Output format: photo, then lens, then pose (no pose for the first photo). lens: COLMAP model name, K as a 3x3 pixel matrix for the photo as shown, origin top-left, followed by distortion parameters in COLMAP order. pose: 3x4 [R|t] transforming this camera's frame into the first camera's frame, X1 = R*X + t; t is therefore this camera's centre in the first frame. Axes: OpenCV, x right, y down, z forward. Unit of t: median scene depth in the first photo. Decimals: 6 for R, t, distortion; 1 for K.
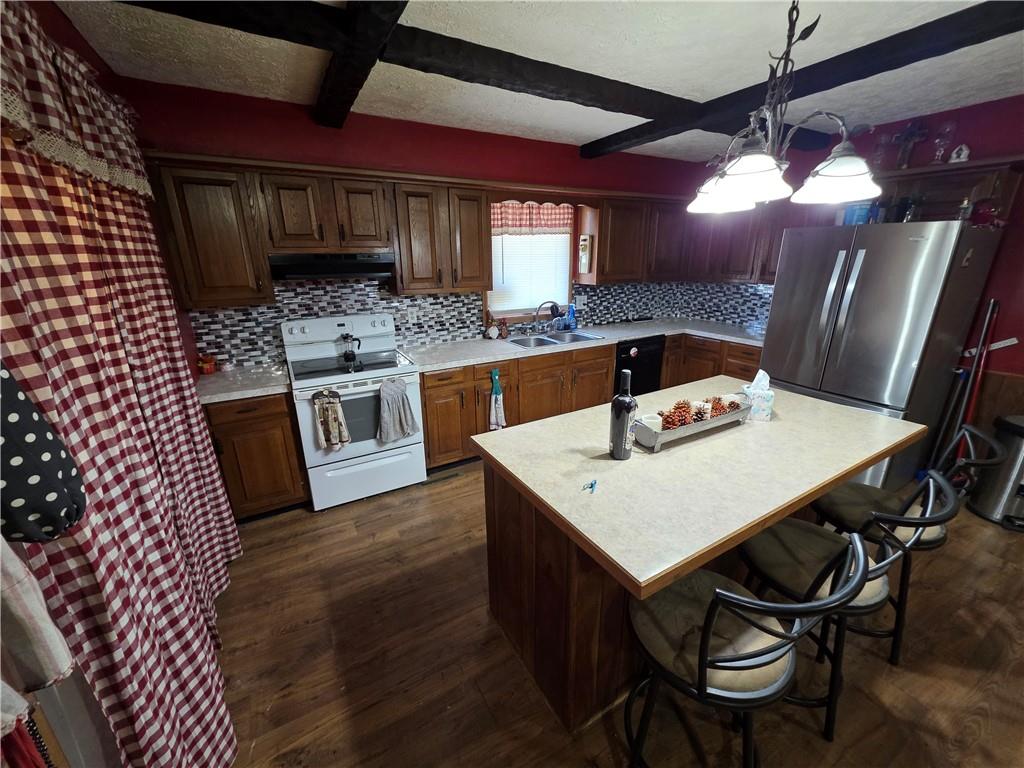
lens RADIAL K [[409.7, 0, 514.9], [0, 409.7, 383.7], [0, 0, 1]] dist [0.000657, -0.000136]
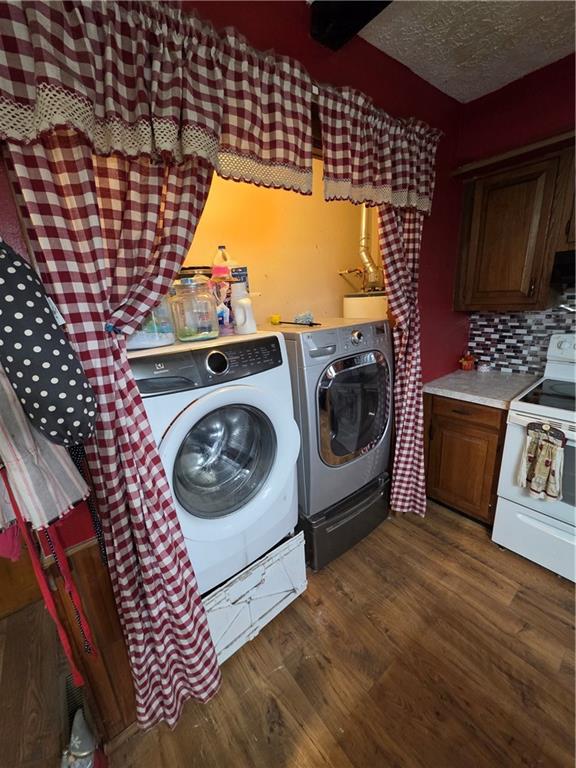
lens RADIAL K [[307.2, 0, 289.1], [0, 307.2, 385.5], [0, 0, 1]] dist [0.000657, -0.000136]
pose [[0.150891, 0.280632, -0.947881, -0.001102], [-0.241207, 0.940330, 0.239999, -0.068814], [0.958671, 0.192422, 0.209578, 0.352498]]
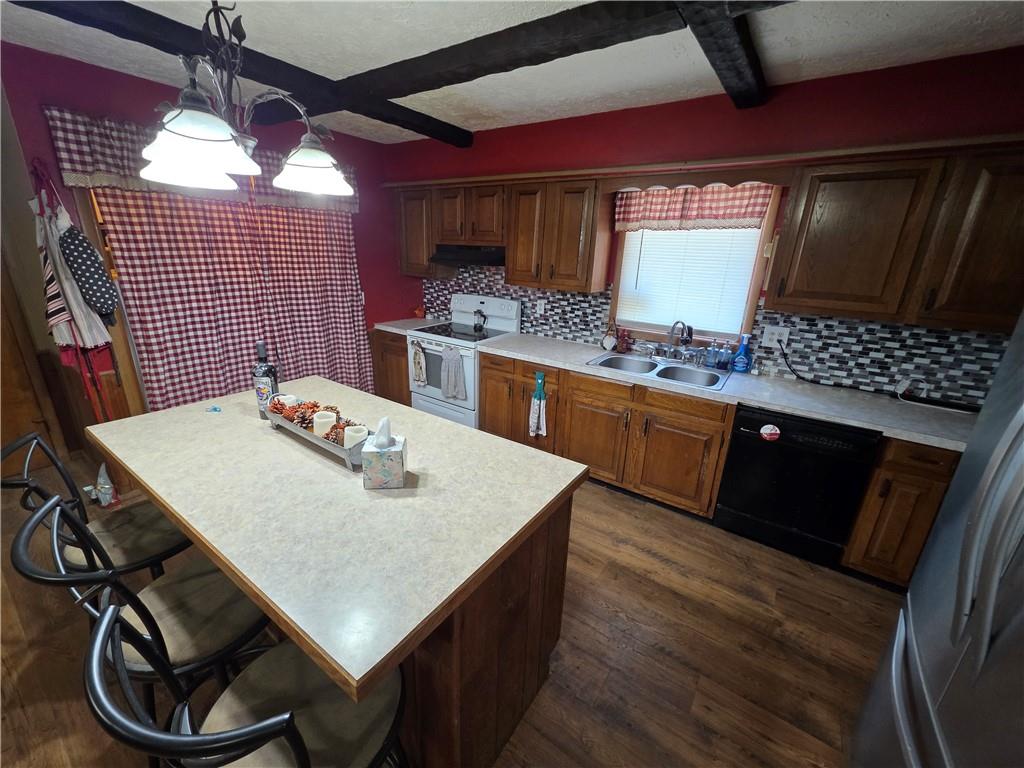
lens RADIAL K [[409.7, 0, 514.9], [0, 409.7, 383.7], [0, 0, 1]] dist [0.000657, -0.000136]
pose [[0.426958, 0.306377, -0.850788, 0.843464], [-0.310854, 0.933244, 0.180071, -0.185939], [0.849162, 0.187588, 0.493694, 0.560348]]
